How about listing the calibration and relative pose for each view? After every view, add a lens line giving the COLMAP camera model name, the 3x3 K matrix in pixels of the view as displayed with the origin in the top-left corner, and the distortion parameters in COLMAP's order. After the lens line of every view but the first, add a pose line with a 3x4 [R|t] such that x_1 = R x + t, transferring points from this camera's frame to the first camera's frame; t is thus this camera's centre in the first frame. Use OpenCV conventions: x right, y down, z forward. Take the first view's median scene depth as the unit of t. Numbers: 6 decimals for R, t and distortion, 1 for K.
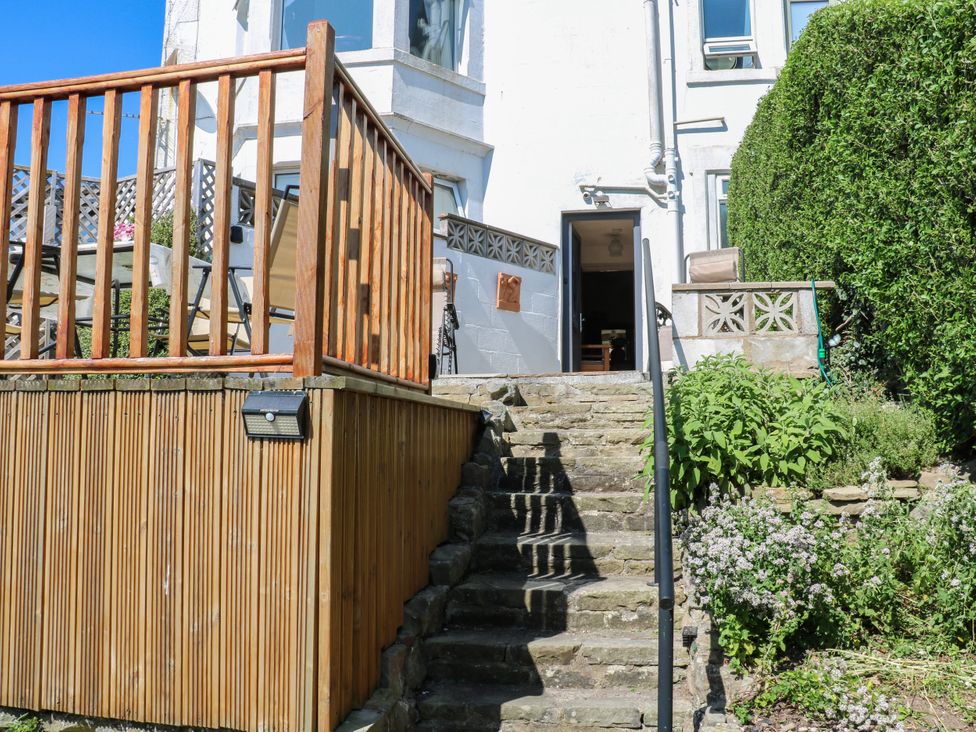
lens RADIAL K [[917.2, 0, 488.0], [0, 917.2, 366.0], [0, 0, 1]] dist [-0.197770, 0.179480]
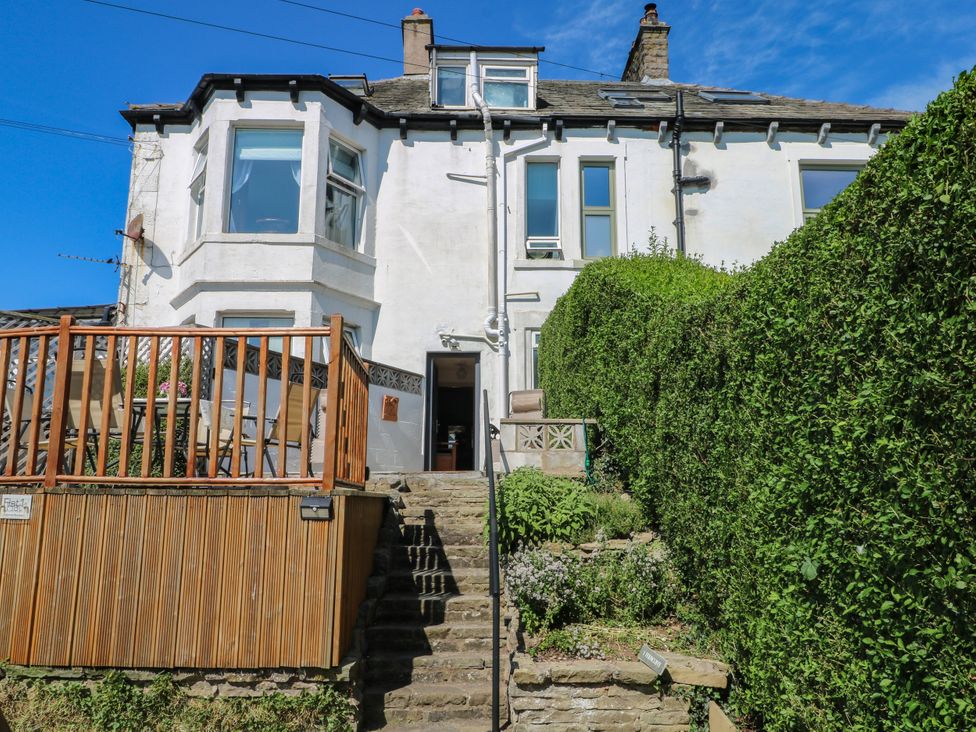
lens RADIAL K [[758.9, 0, 488.0], [0, 758.9, 366.0], [0, 0, 1]] dist [0.013980, 0.003656]
pose [[0.982764, 0.035305, 0.181463, -0.092719], [-0.017145, 0.994771, -0.100683, -0.055696], [-0.184069, 0.095836, 0.978230, -0.448671]]
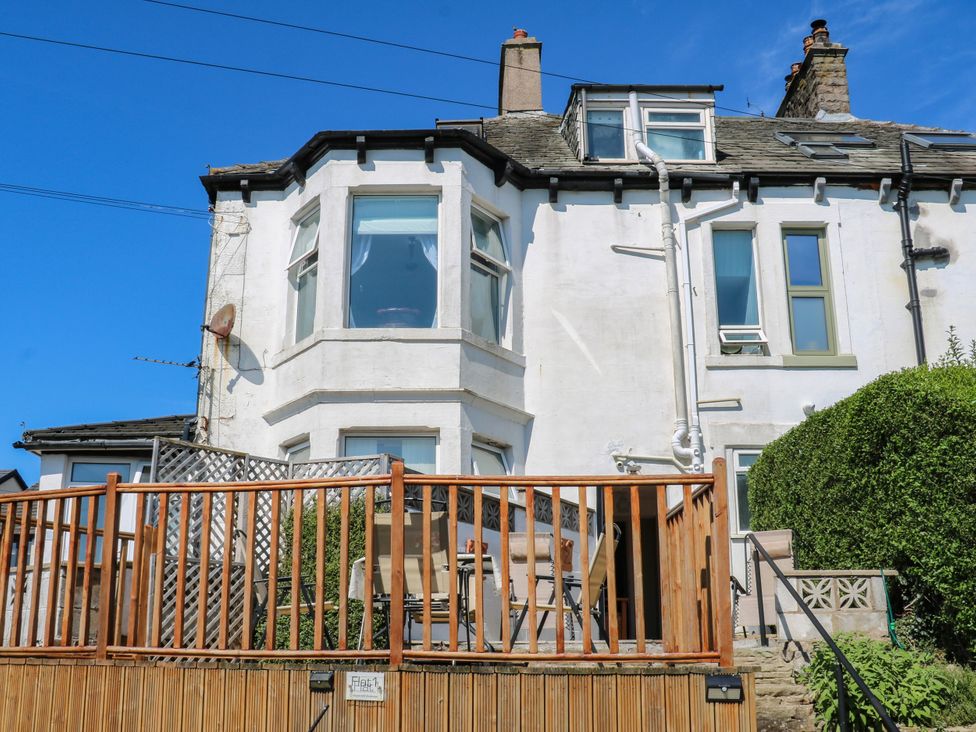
lens RADIAL K [[1077.8, 0, 464.0], [0, 1077.8, 388.0], [0, 0, 1]] dist [-0.158576, 0.201691]
pose [[0.989965, 0.041715, 0.135012, -0.564480], [-0.016292, 0.982756, -0.184187, -0.073305], [-0.140368, 0.180139, 0.973574, -0.584692]]
